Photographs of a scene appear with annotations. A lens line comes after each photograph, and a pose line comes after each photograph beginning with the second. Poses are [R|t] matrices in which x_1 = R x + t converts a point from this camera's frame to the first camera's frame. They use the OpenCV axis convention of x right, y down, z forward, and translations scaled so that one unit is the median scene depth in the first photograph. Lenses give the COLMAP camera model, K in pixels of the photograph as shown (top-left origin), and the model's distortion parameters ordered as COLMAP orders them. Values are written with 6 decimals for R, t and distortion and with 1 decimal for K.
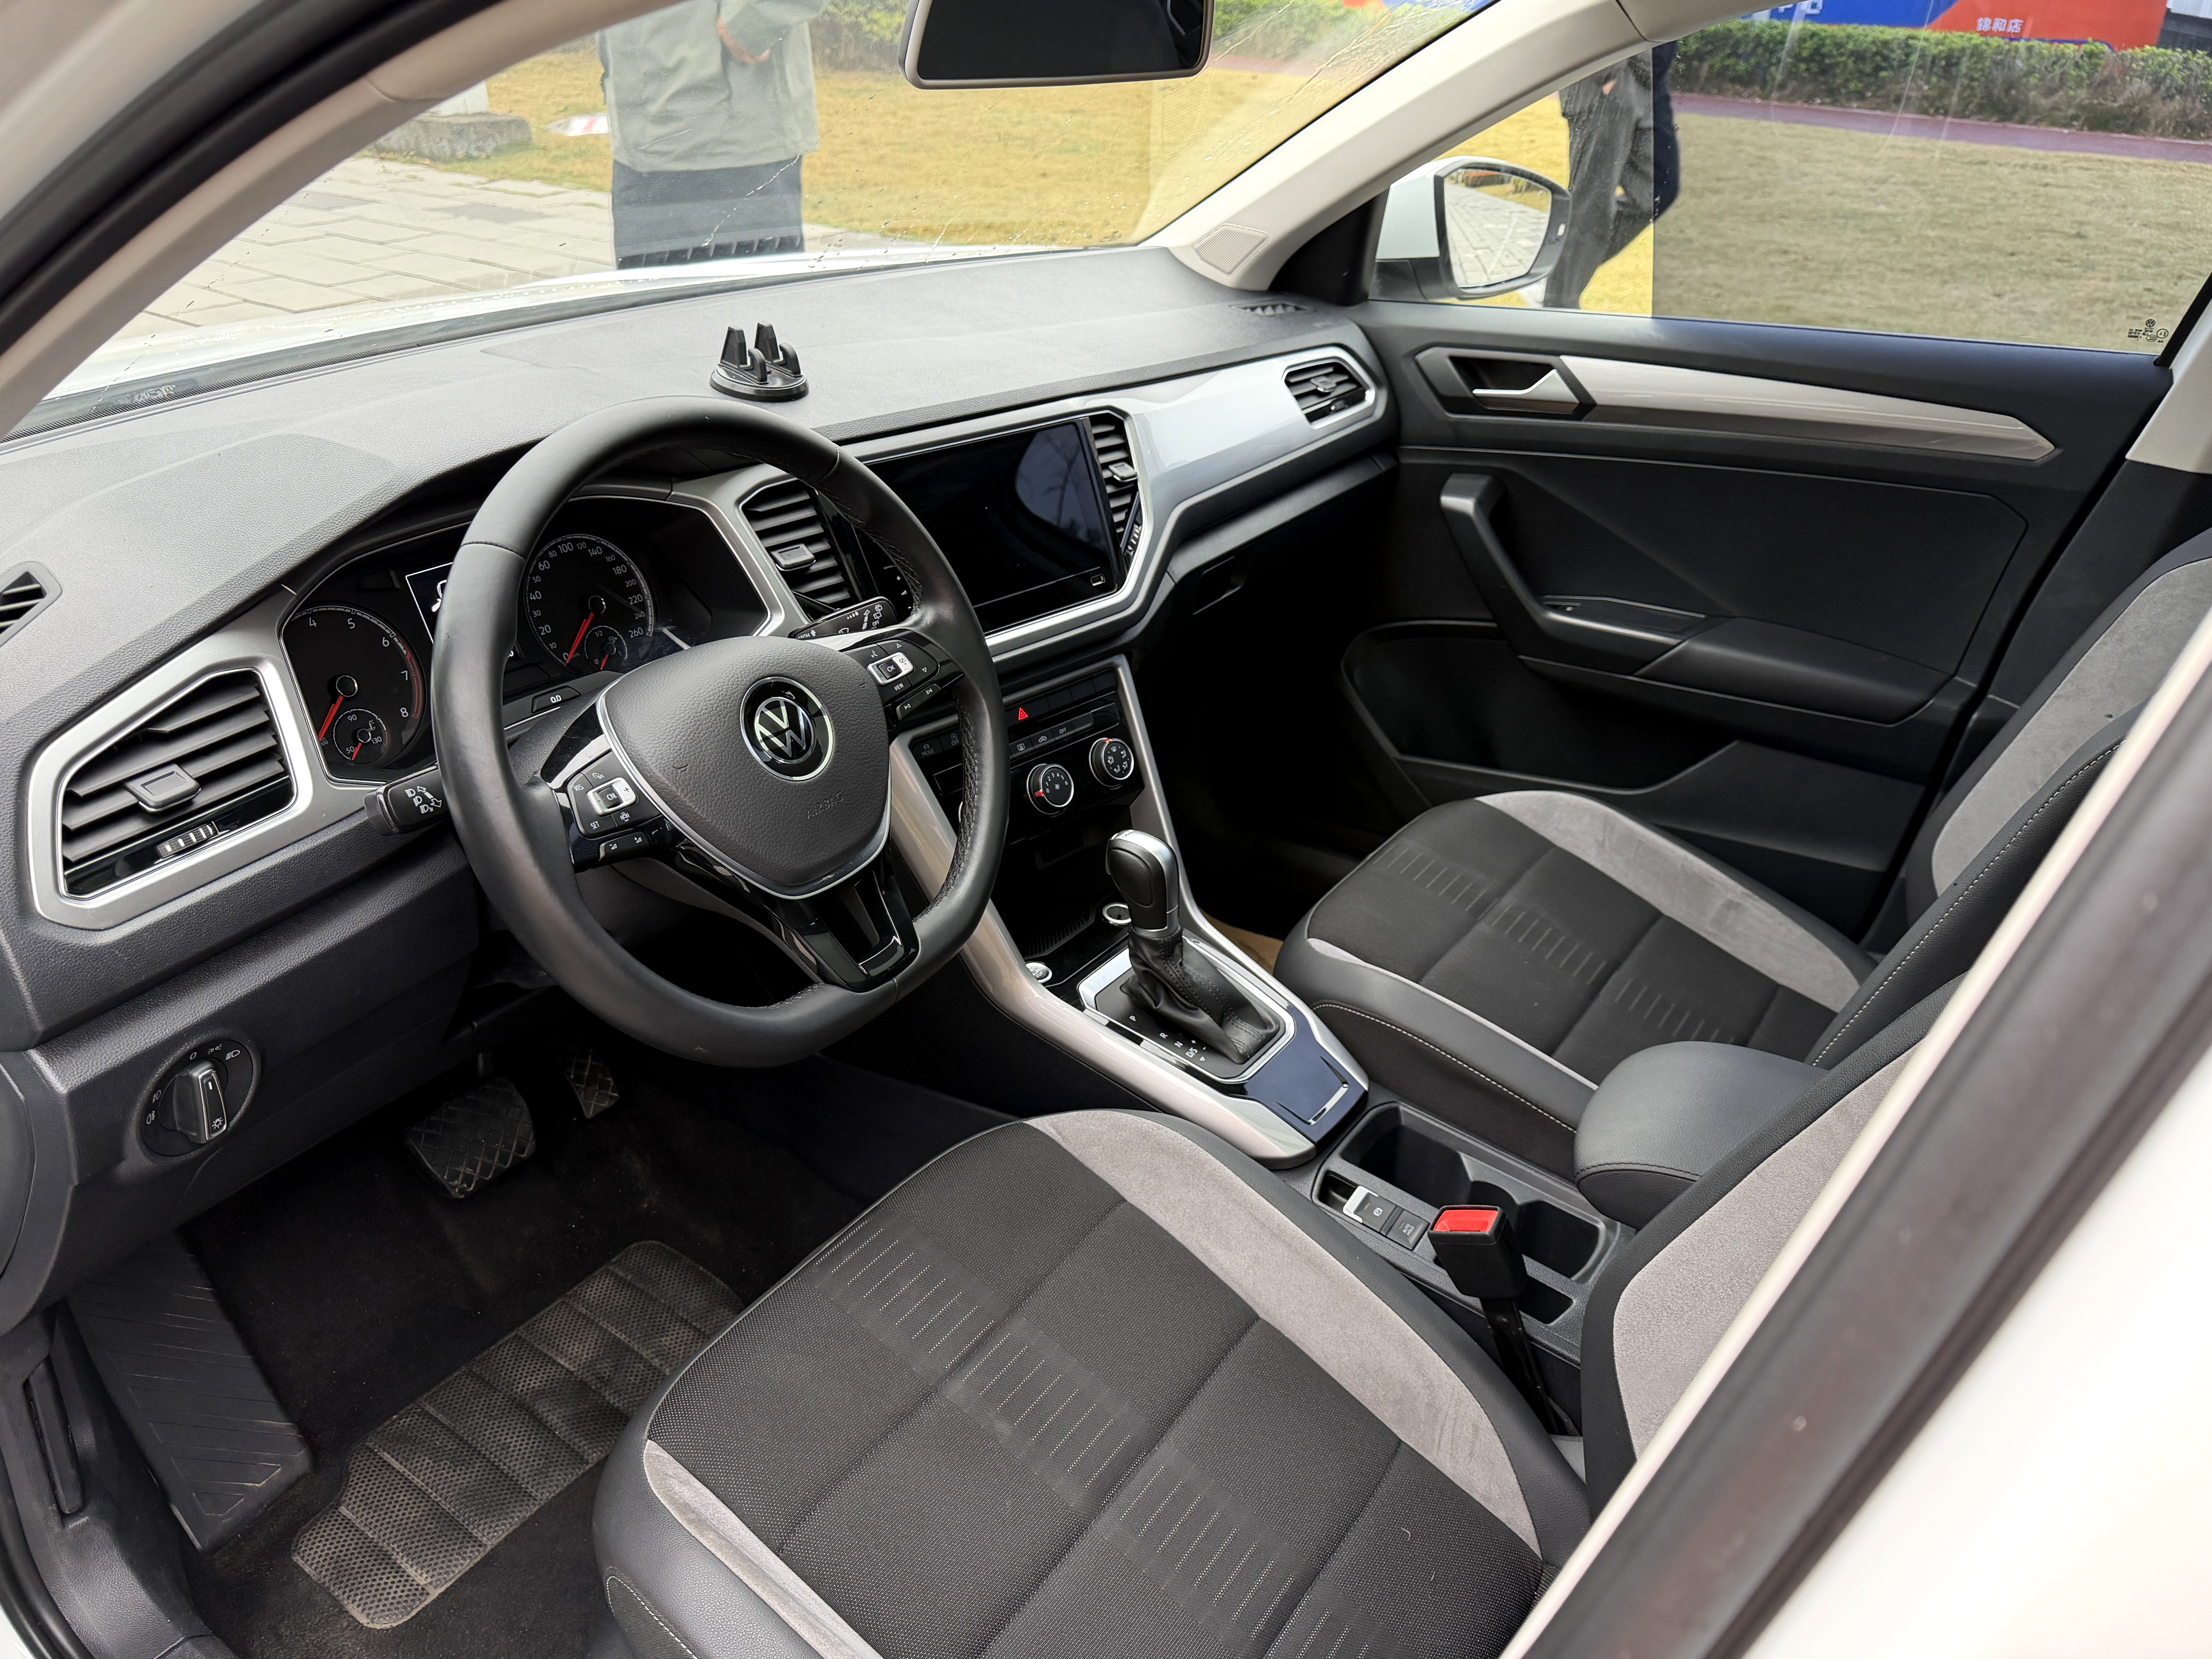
lens RADIAL K [[1638.9, 0, 1090.4], [0, 1638.9, 843.4], [0, 0, 1]] dist [0.064612, -0.104149]
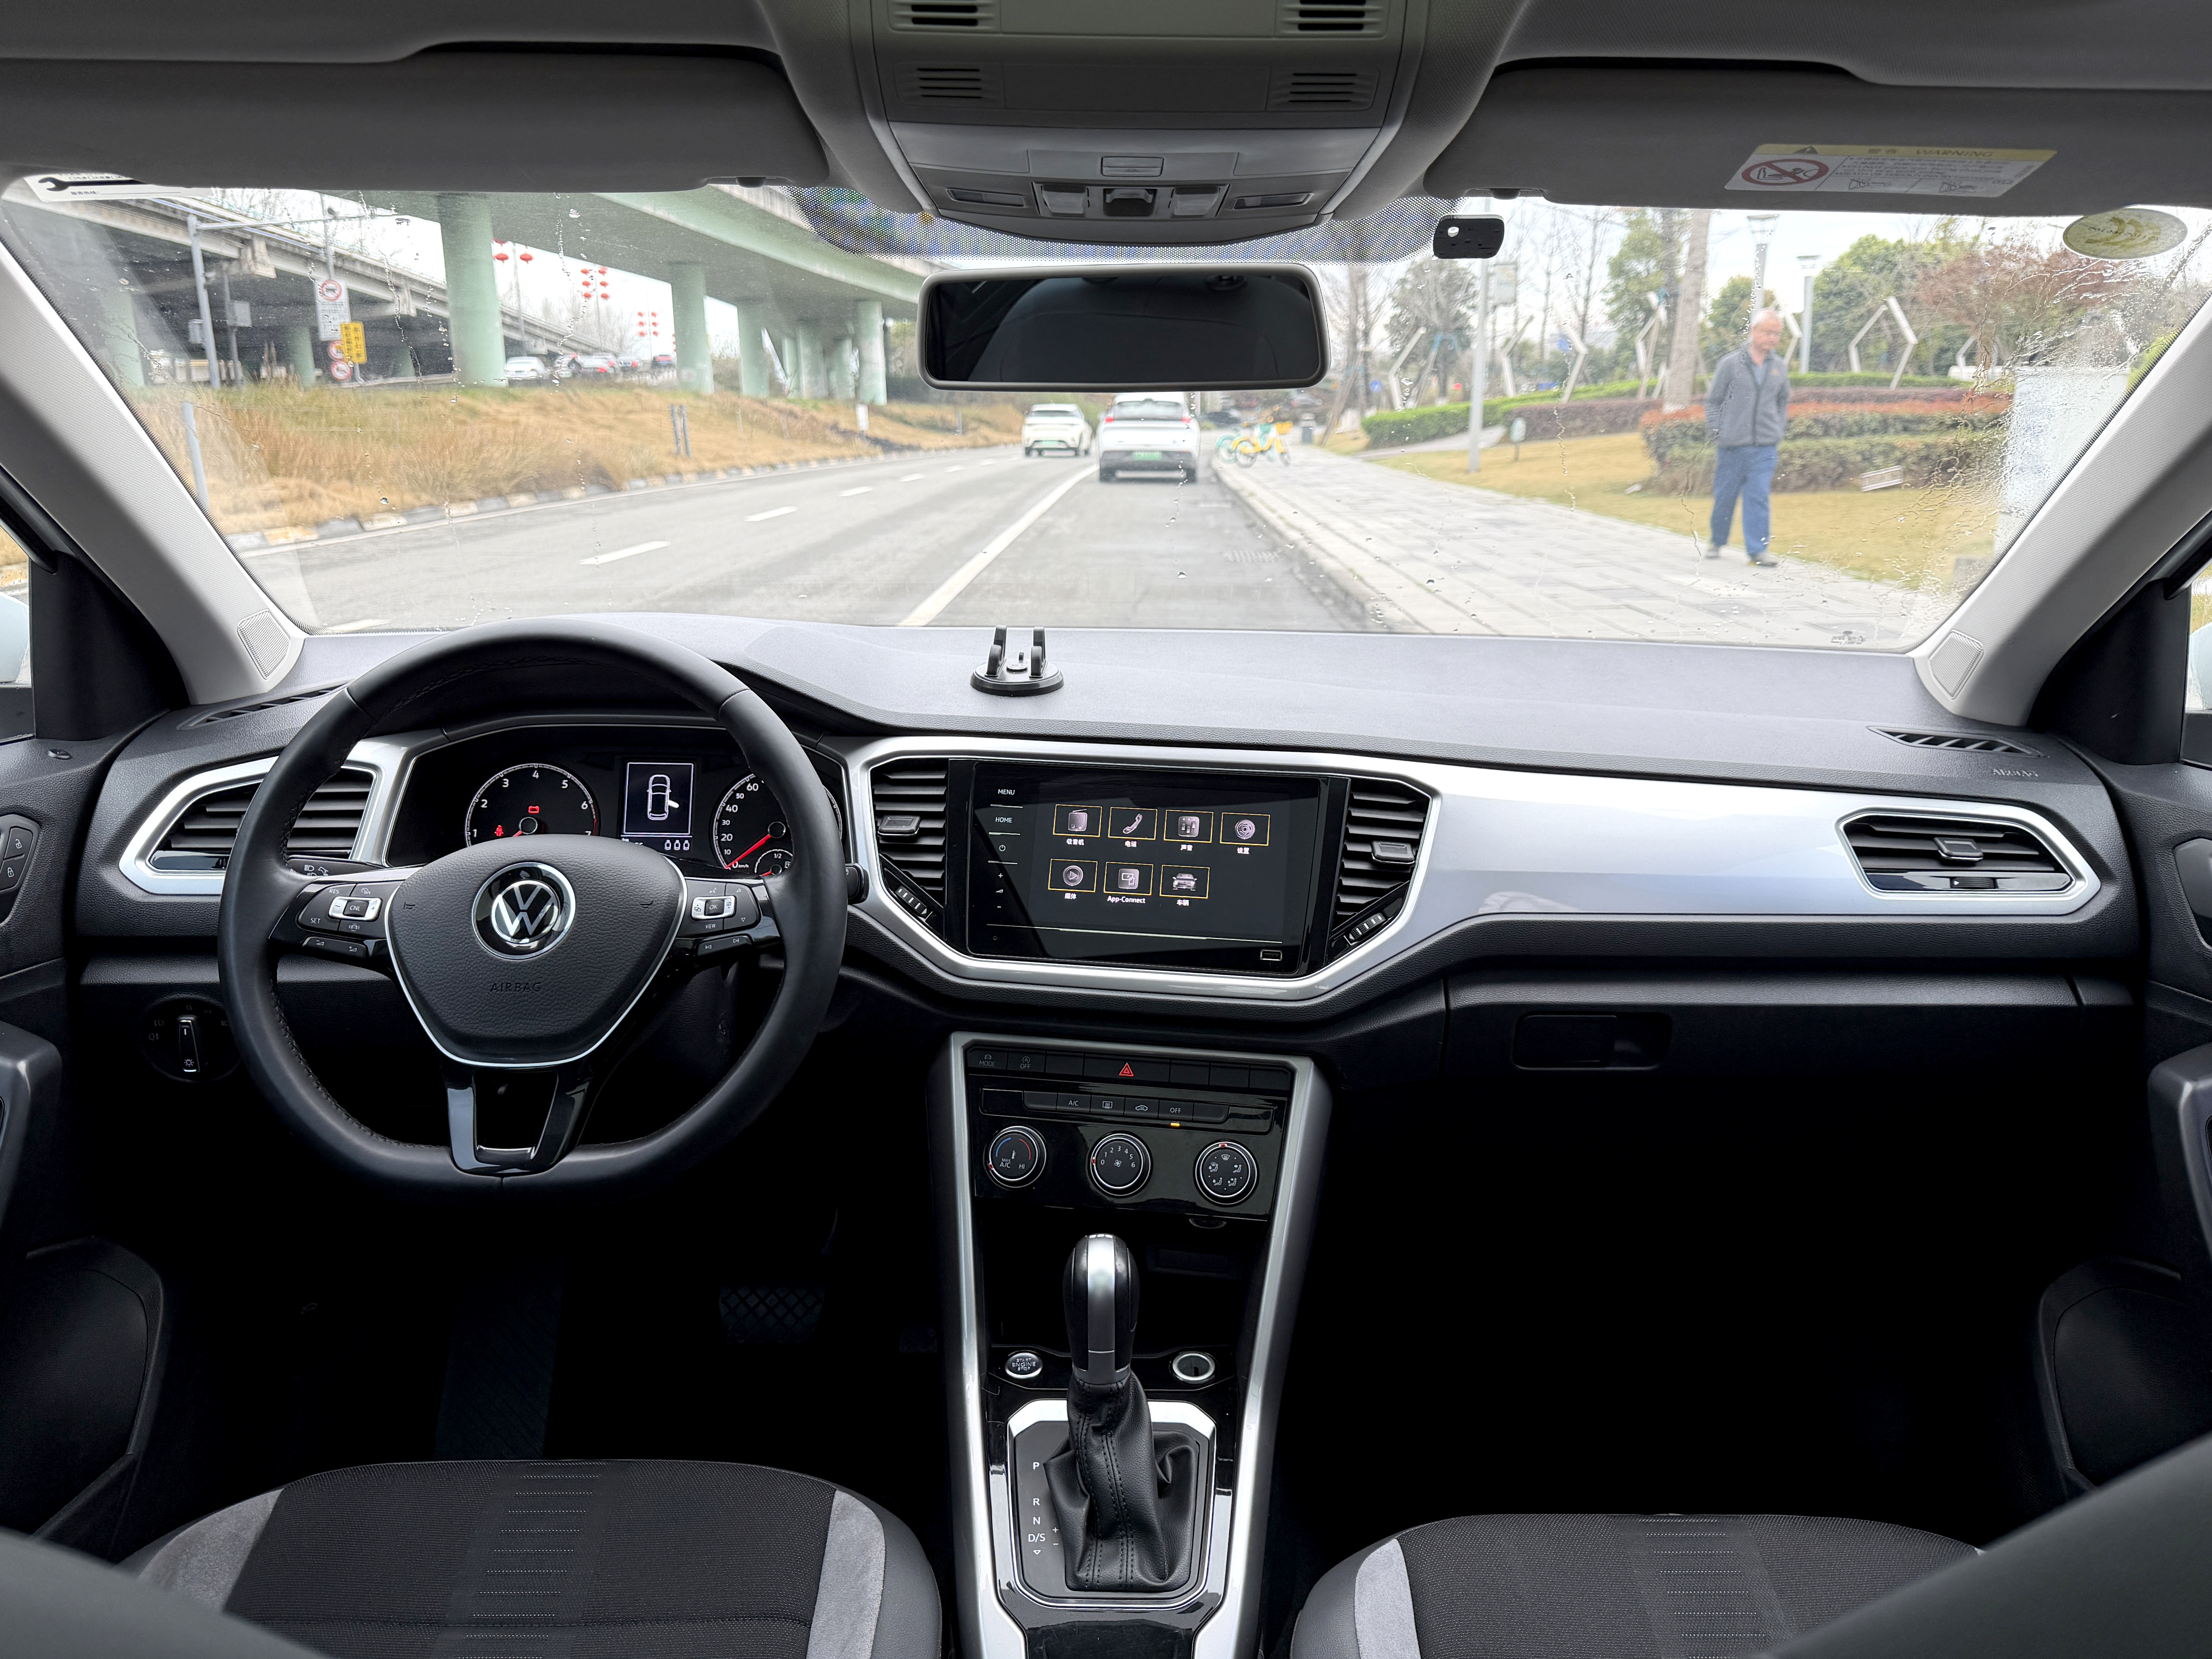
lens RADIAL K [[1638.9, 0, 1125.9], [0, 1638.9, 825.0], [0, 0, 1]] dist [0.064612, -0.104149]
pose [[0.564705, 0.175869, -0.806336, 0.579208], [-0.383207, 0.921196, -0.067452, -0.127940], [0.730931, 0.347084, 0.587598, 0.401490]]
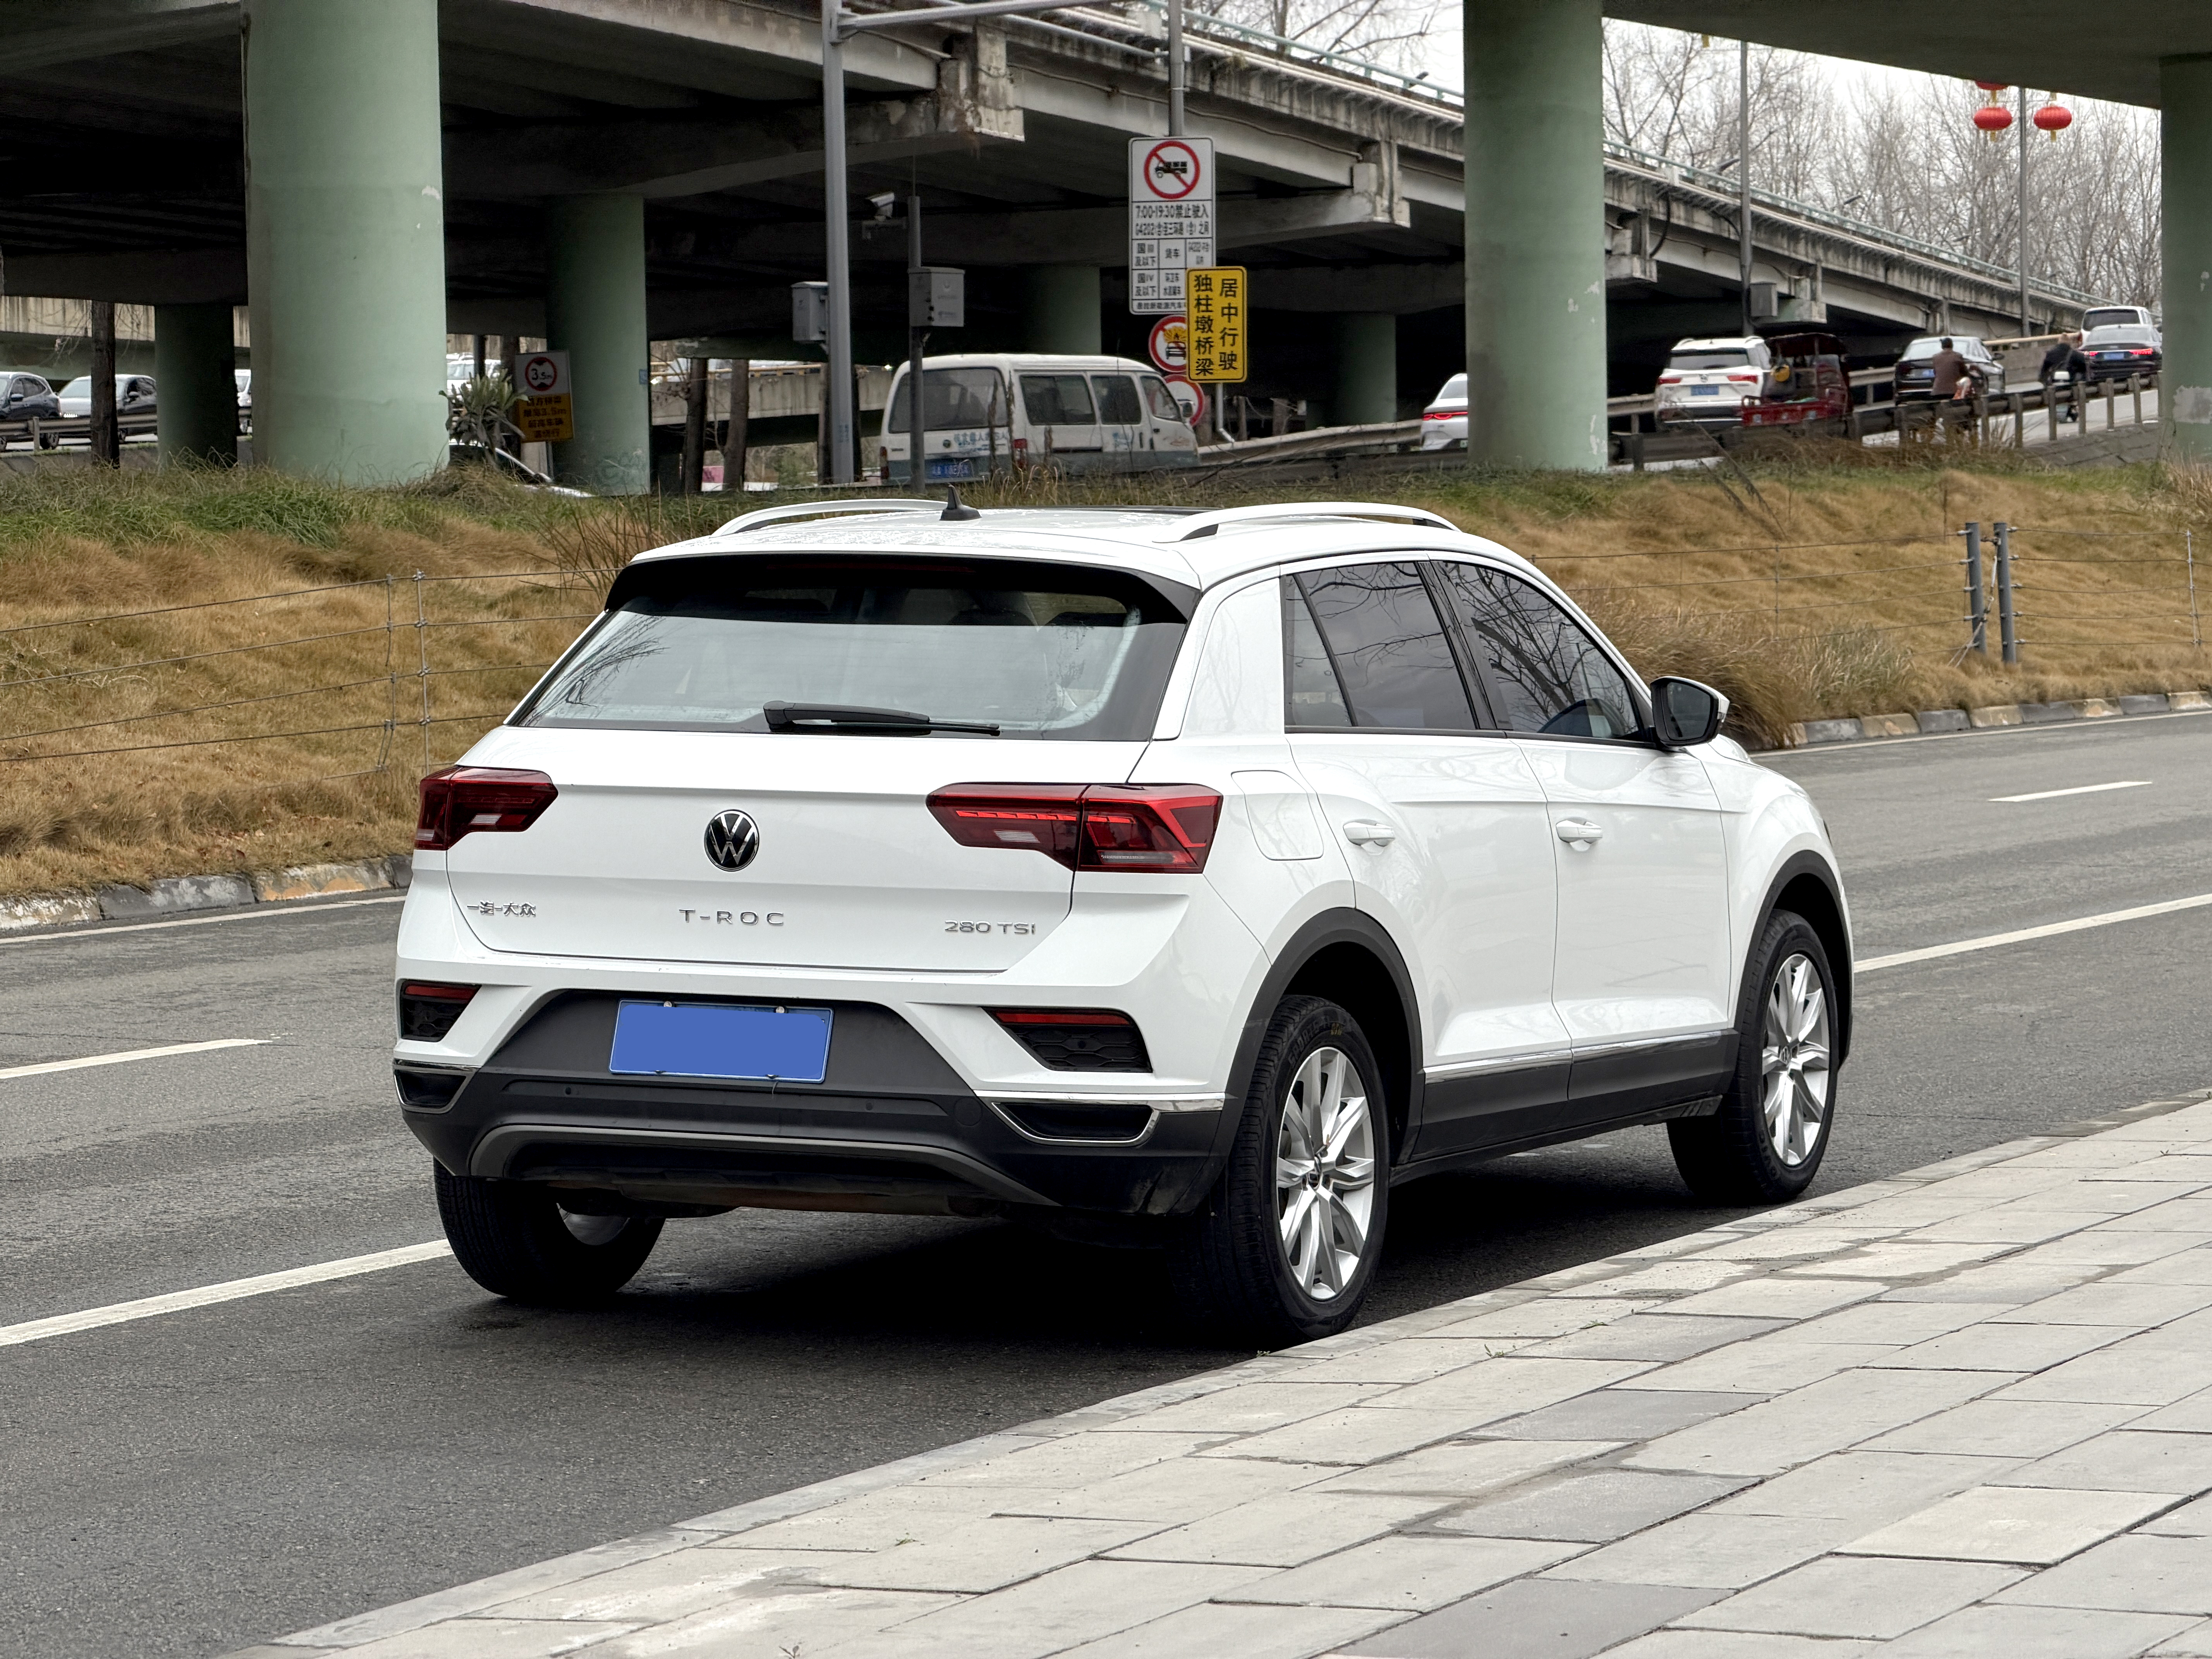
lens RADIAL K [[6629.9, 0, 1105.3], [0, 6629.9, 828.5], [0, 0, 1]] dist [0.127967, 0.000000]
pose [[0.157654, 0.021674, -0.987257, 8.350488], [-0.465151, 0.883528, -0.054883, 0.488873], [0.871079, 0.467876, 0.149373, -0.659390]]
